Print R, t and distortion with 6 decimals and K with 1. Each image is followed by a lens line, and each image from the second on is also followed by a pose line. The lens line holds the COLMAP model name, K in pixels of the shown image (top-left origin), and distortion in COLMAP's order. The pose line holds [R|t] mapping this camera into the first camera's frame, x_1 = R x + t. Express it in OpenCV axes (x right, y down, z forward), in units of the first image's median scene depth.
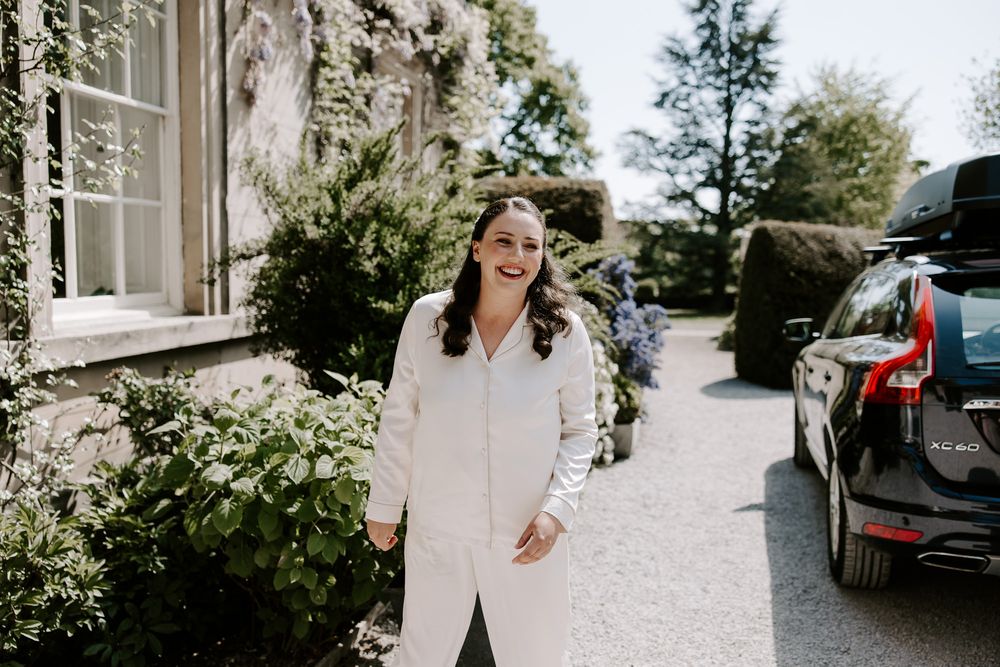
lens RADIAL K [[774.1, 0, 500.0], [0, 774.1, 333.5], [0, 0, 1]] dist [-0.008177, 0.000233]
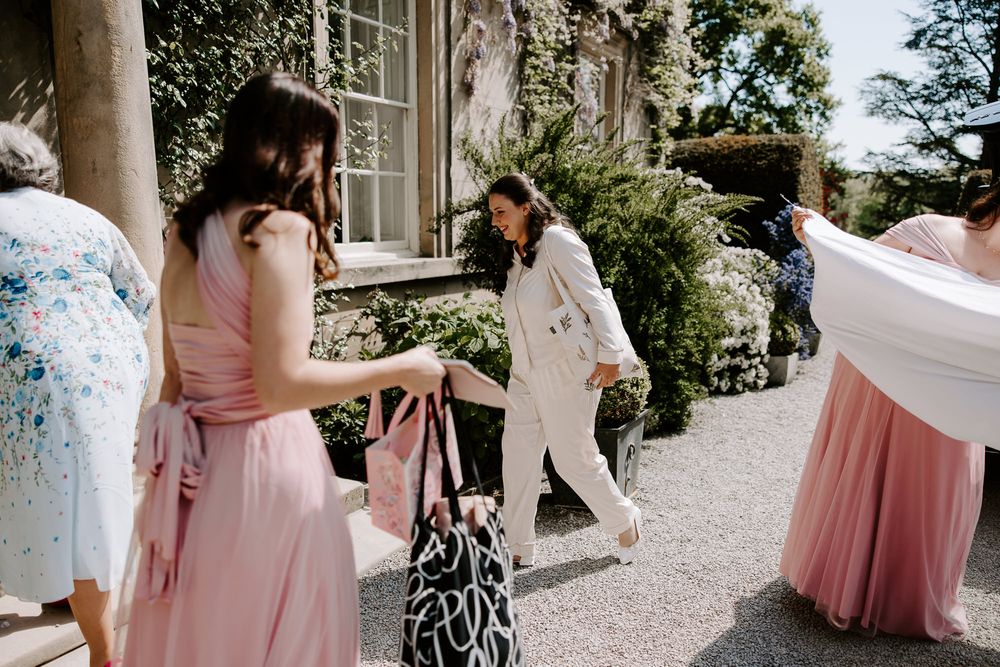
lens RADIAL K [[774.1, 0, 500.0], [0, 774.1, 333.5], [0, 0, 1]] dist [-0.008177, 0.000233]
pose [[0.953542, 0.027121, -0.300037, 0.124099], [-0.011909, 0.998554, 0.052415, 0.034047], [0.301024, -0.046407, 0.952487, -0.233563]]
